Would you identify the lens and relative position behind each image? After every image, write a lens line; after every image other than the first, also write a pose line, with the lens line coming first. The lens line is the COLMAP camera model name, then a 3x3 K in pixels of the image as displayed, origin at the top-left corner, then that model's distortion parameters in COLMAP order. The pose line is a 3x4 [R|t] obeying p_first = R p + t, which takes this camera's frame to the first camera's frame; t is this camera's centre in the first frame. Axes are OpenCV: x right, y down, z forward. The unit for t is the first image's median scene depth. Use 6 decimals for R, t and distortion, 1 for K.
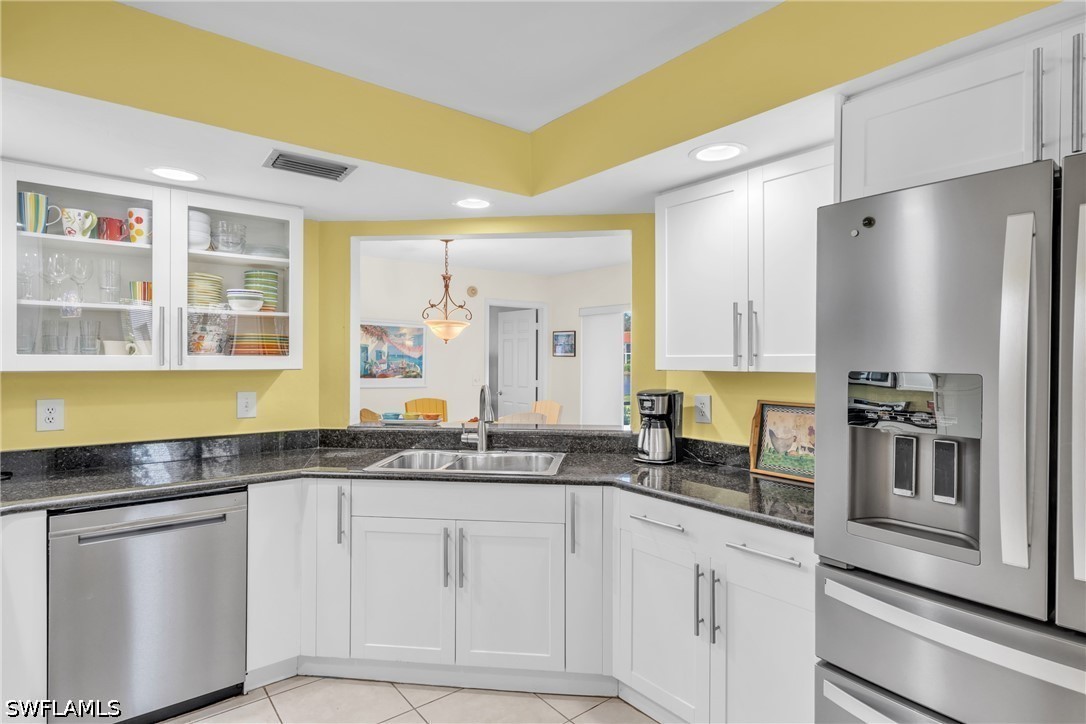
lens RADIAL K [[561.8, 0, 543.7], [0, 561.8, 361.7], [0, 0, 1]] dist [0.001730, 0.000122]
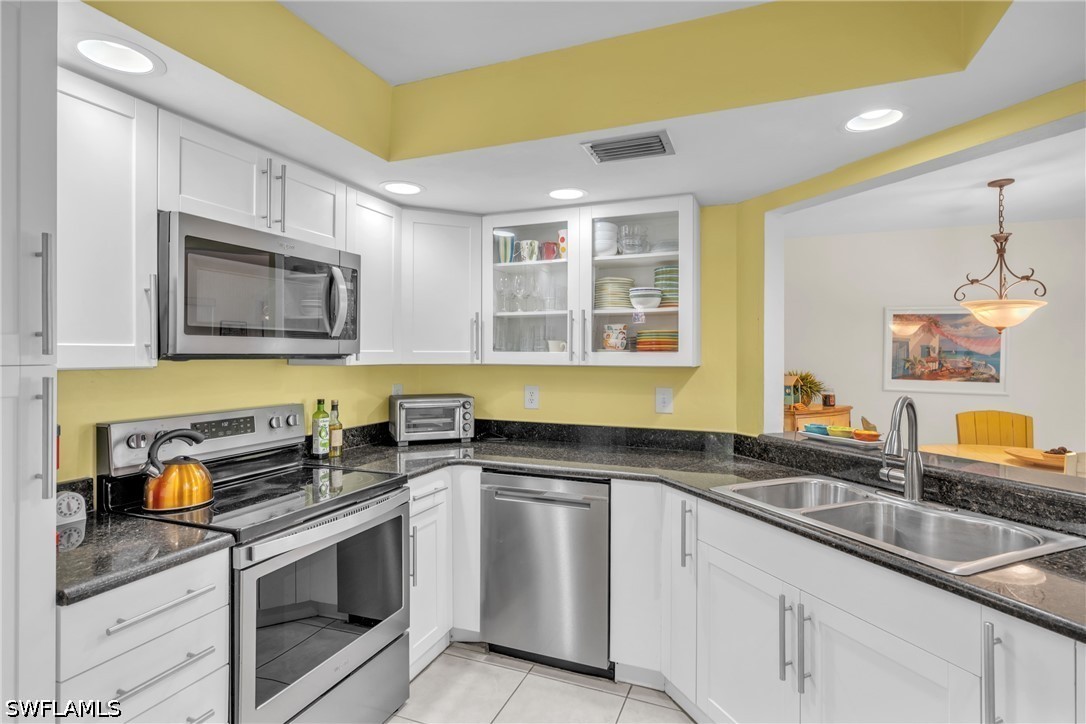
lens RADIAL K [[538.3, 0, 544.8], [0, 538.3, 355.4], [0, 0, 1]] dist [-0.002527, 0.000497]
pose [[0.496964, 0.001428, -0.867770, 0.225179], [-0.006490, 0.999977, -0.002071, -0.001647], [0.867747, 0.006661, 0.496962, 0.347910]]
